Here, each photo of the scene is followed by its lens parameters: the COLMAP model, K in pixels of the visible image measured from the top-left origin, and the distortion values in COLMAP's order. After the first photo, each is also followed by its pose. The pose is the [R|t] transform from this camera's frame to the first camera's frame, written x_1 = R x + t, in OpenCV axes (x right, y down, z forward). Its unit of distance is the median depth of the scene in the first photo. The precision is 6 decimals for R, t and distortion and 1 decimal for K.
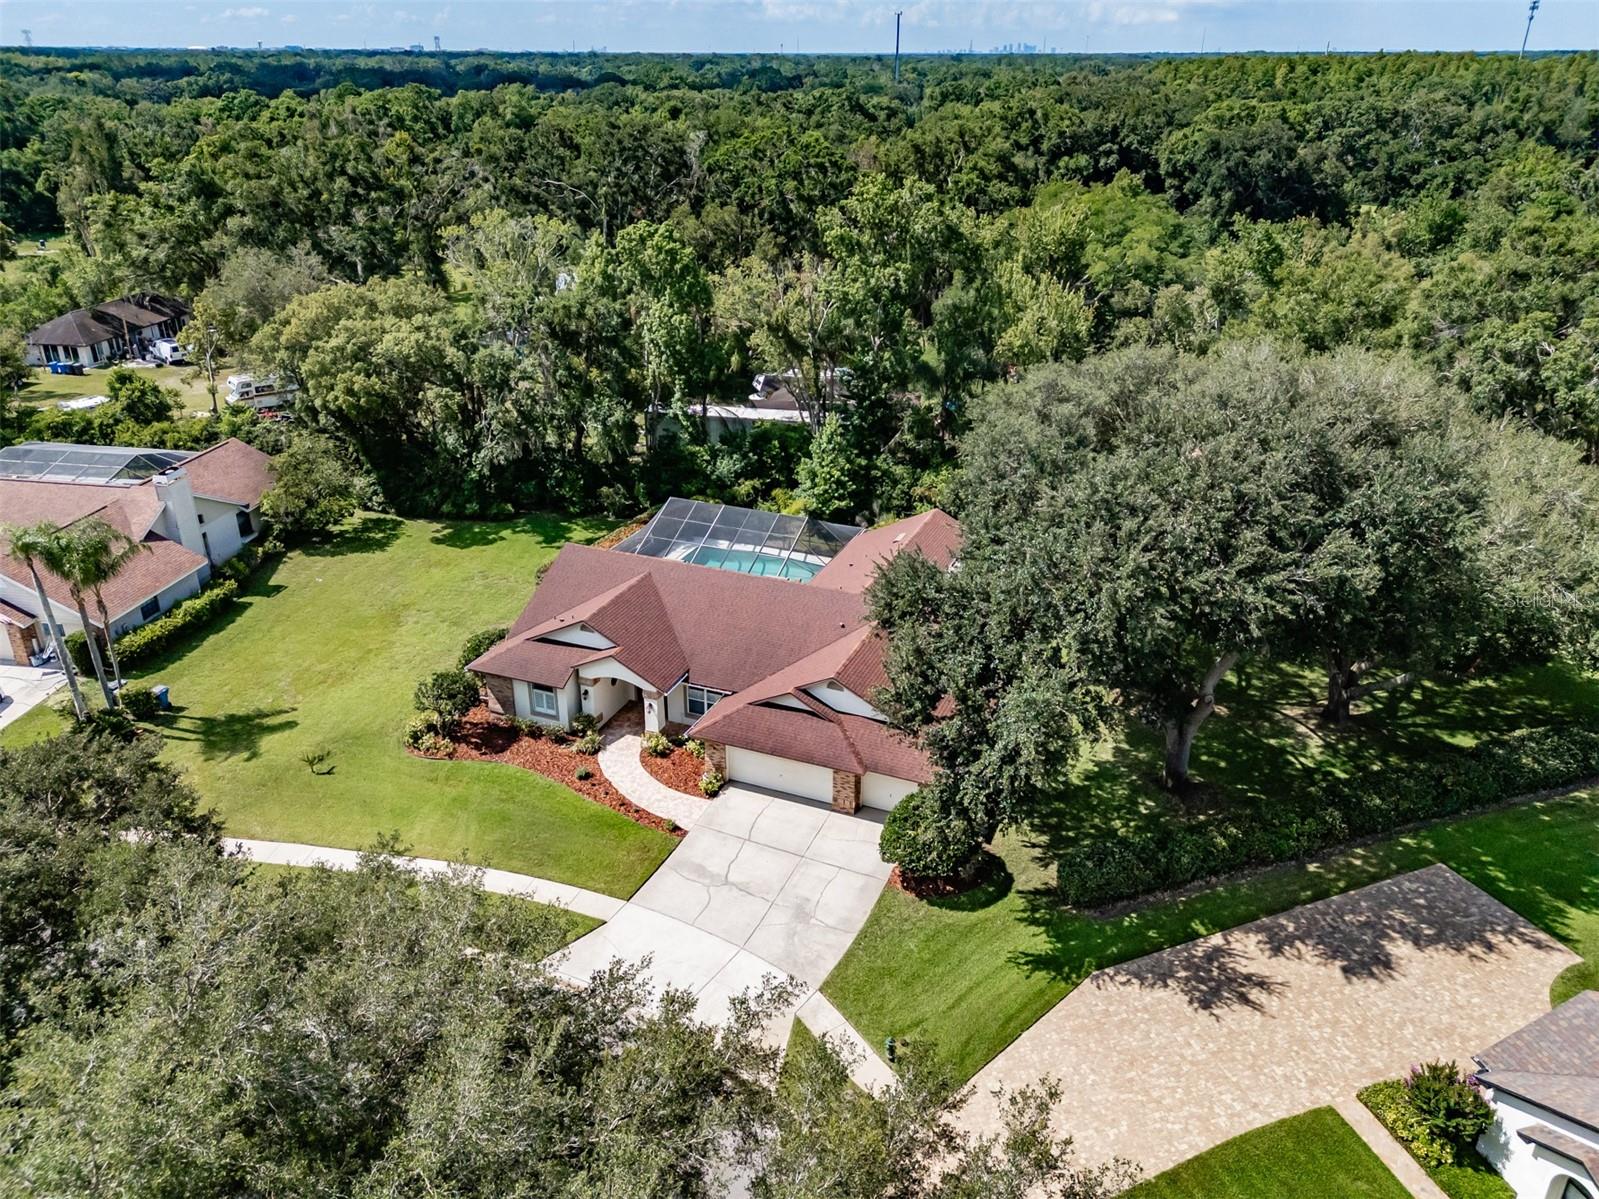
lens RADIAL K [[1186.1, 0, 799.5], [0, 1186.1, 599.5], [0, 0, 1]] dist [0.073467, -0.075197]
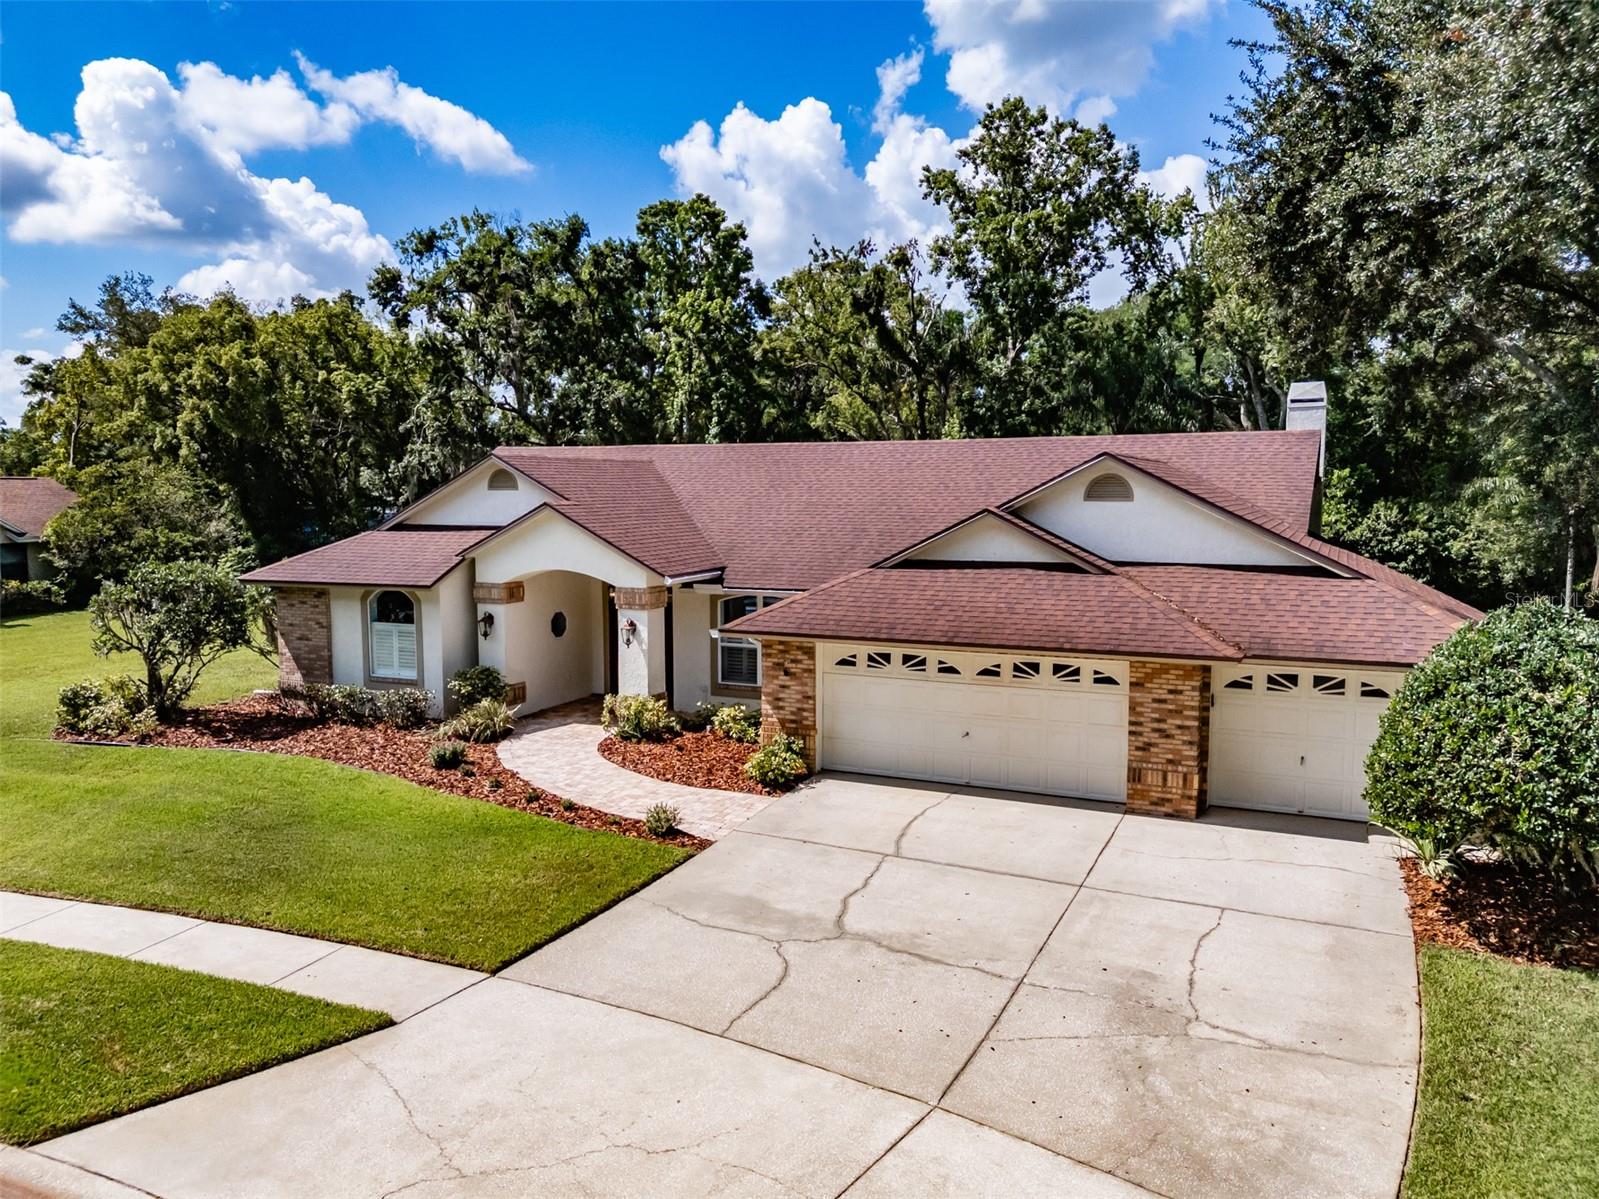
lens RADIAL K [[1205.4, 0, 781.2], [0, 1205.4, 614.0], [0, 0, 1]] dist [0.079770, -0.087202]
pose [[0.999145, 0.007457, -0.040665, -0.053039], [-0.020295, 0.945397, -0.325289, 0.214692], [0.036019, 0.325836, 0.944740, 0.572554]]
